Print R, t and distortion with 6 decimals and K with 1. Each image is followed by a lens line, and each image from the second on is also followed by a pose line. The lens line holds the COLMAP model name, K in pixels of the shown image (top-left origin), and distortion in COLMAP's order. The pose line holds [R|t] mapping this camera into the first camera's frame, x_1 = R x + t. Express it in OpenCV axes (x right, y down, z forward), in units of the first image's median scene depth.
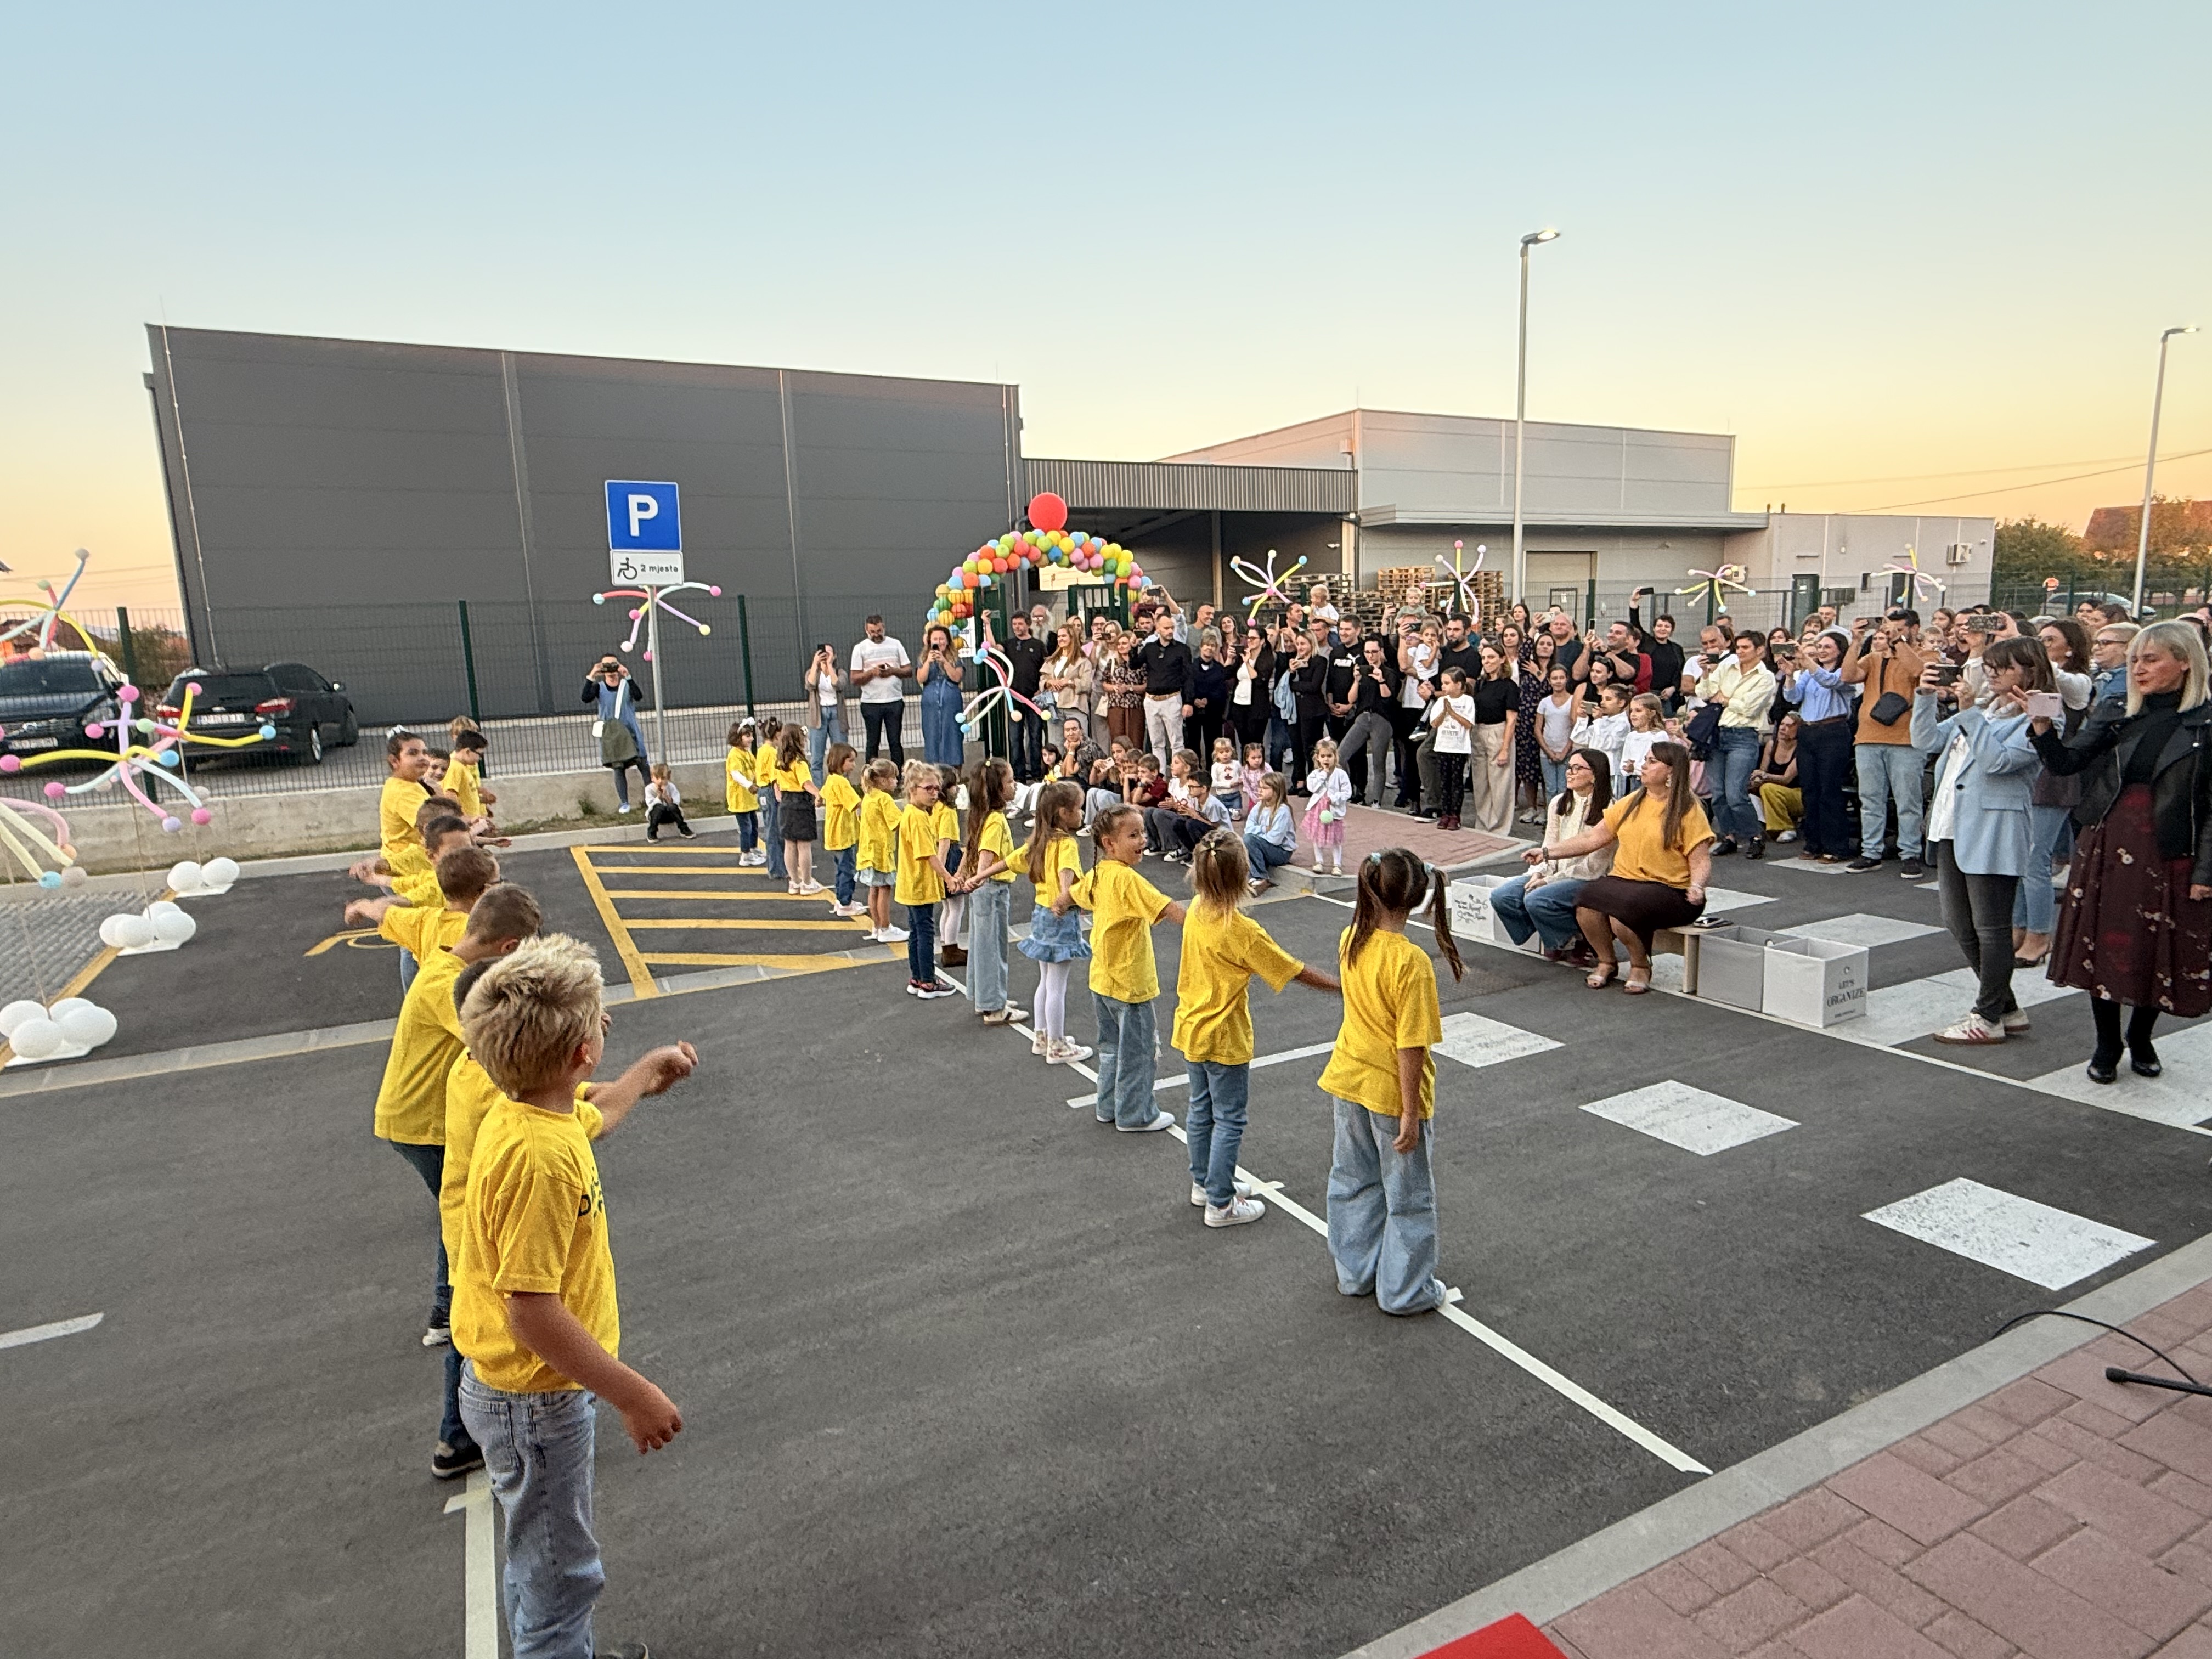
lens RADIAL K [[1234.0, 0, 1106.3], [0, 1234.0, 838.3], [0, 0, 1]] dist [-0.042579, -0.000707]
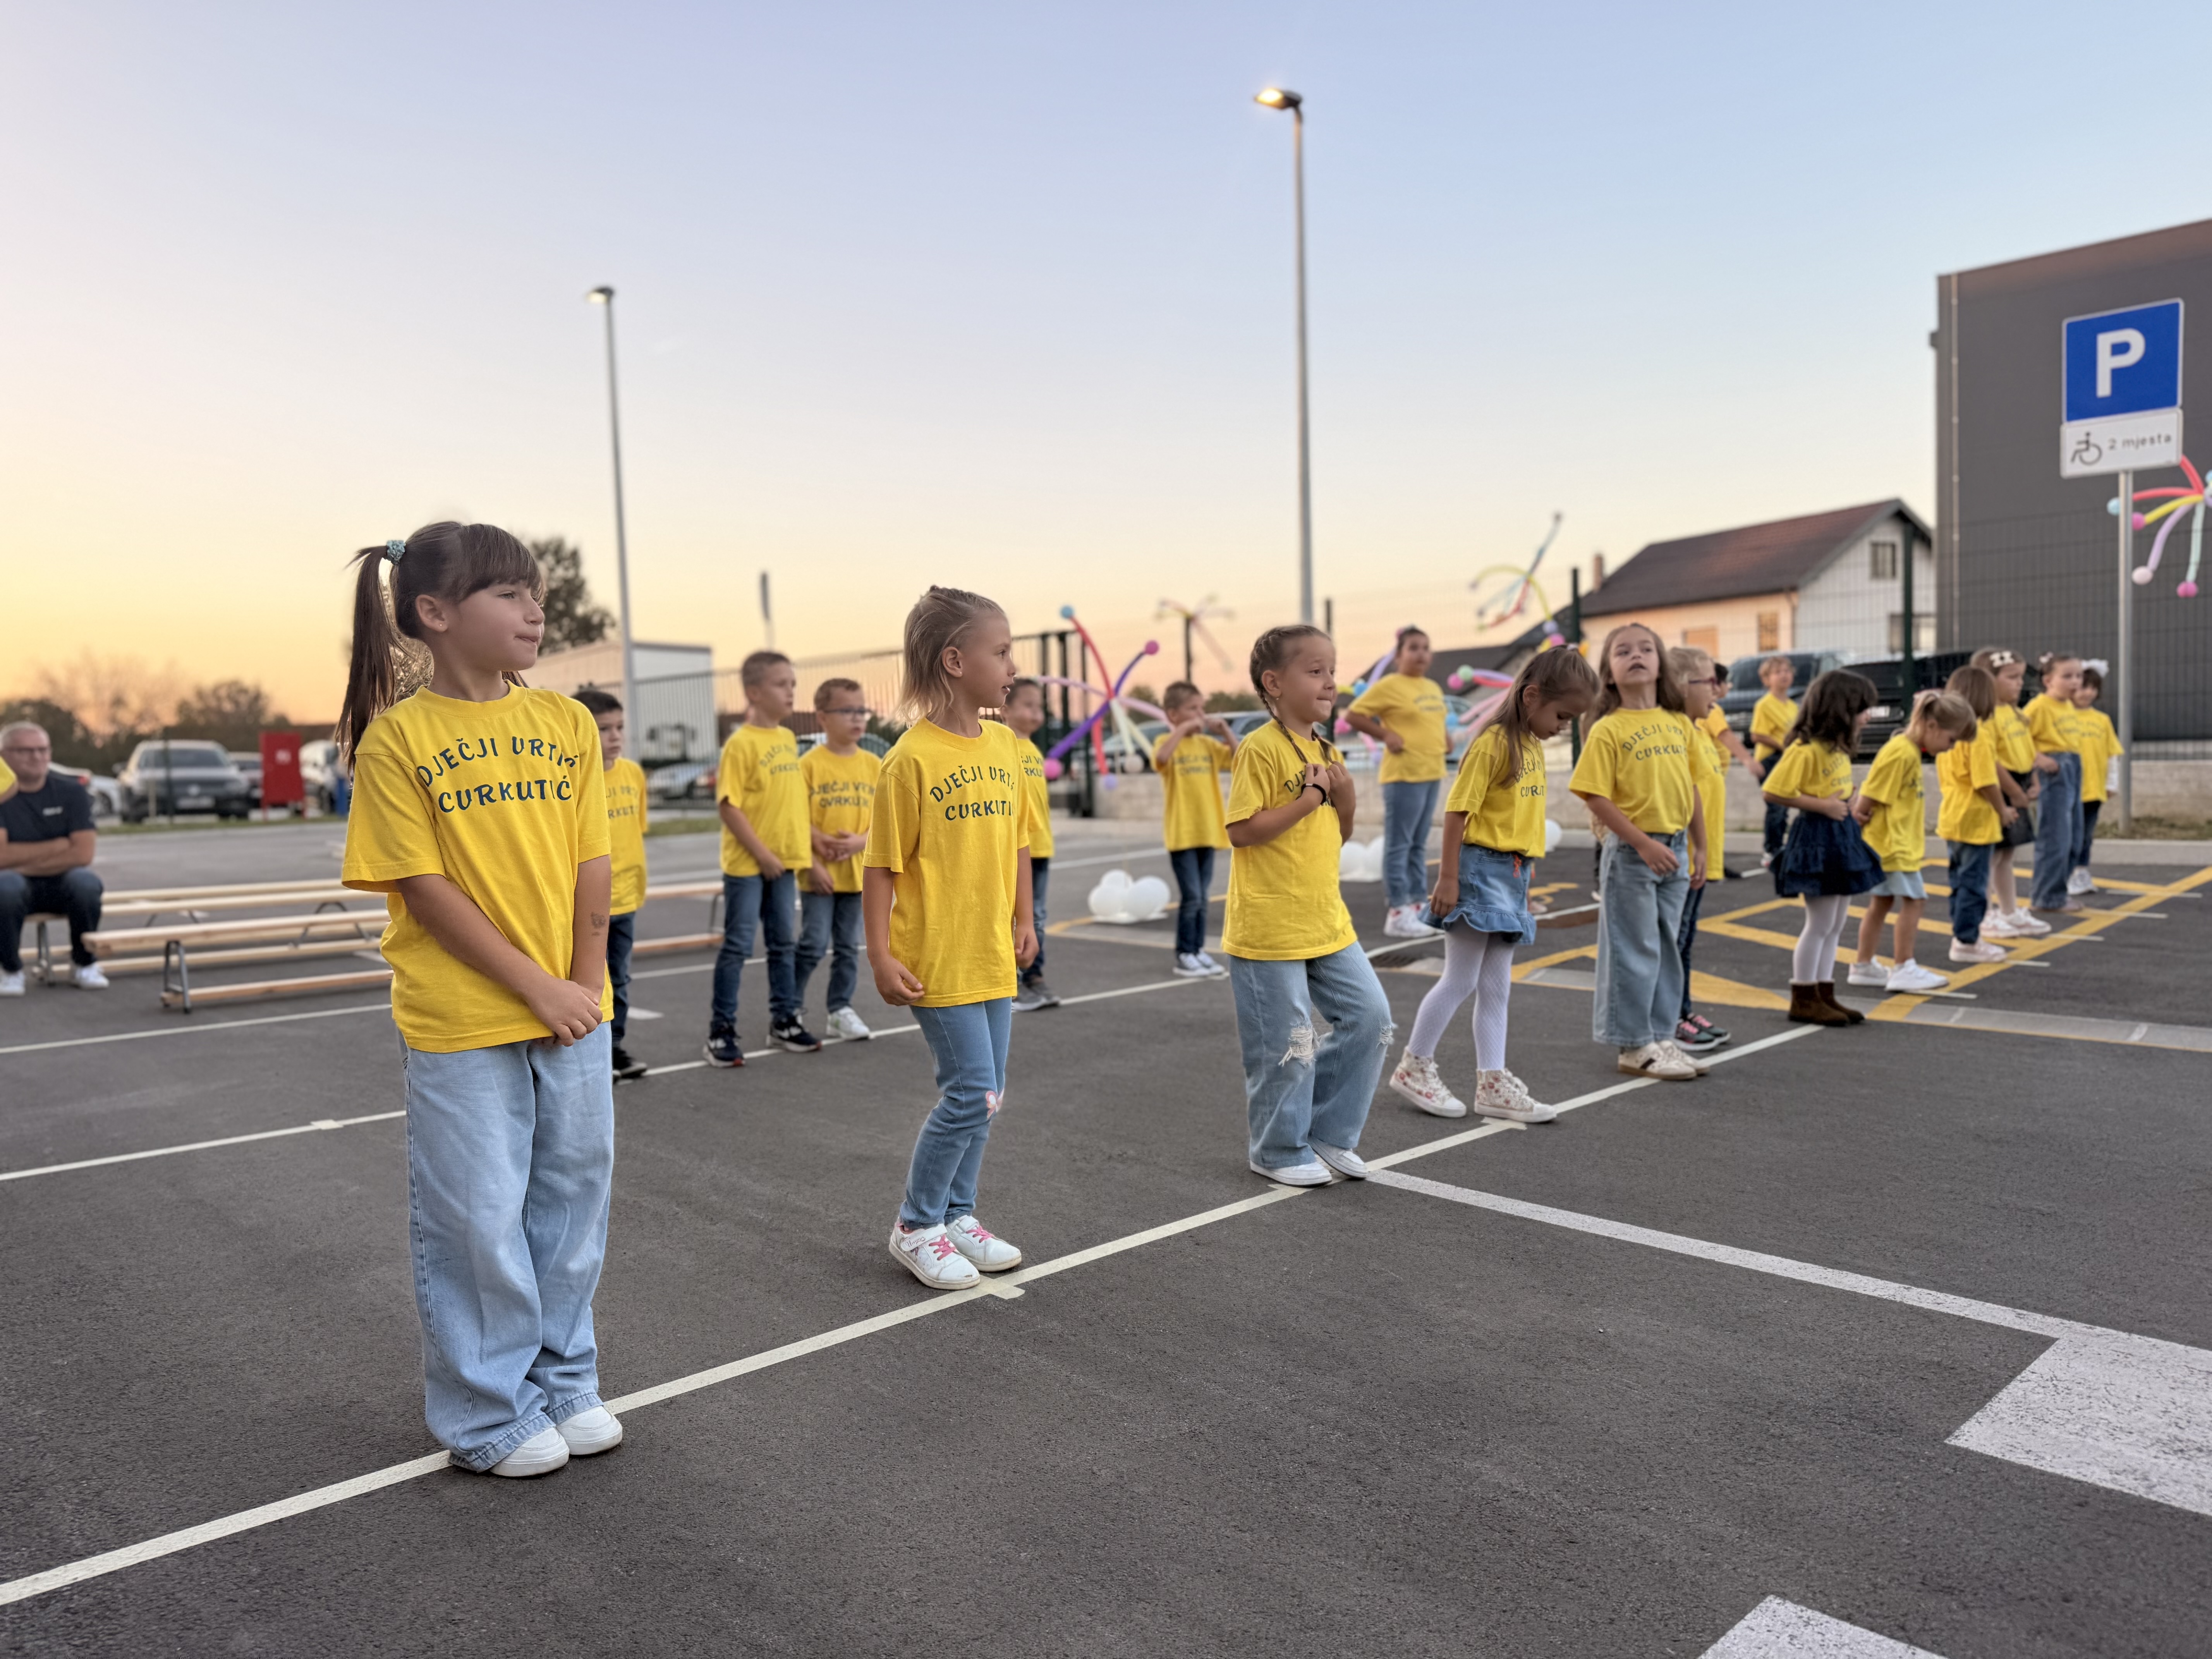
lens RADIAL K [[1528.7, 0, 1108.2], [0, 1528.7, 828.9], [0, 0, 1]] dist [0.000099, -0.001584]
pose [[0.281248, 0.075122, -0.956690, 0.261184], [-0.133807, 0.990262, 0.038422, 0.020321], [0.950261, 0.117206, 0.288561, 0.290054]]
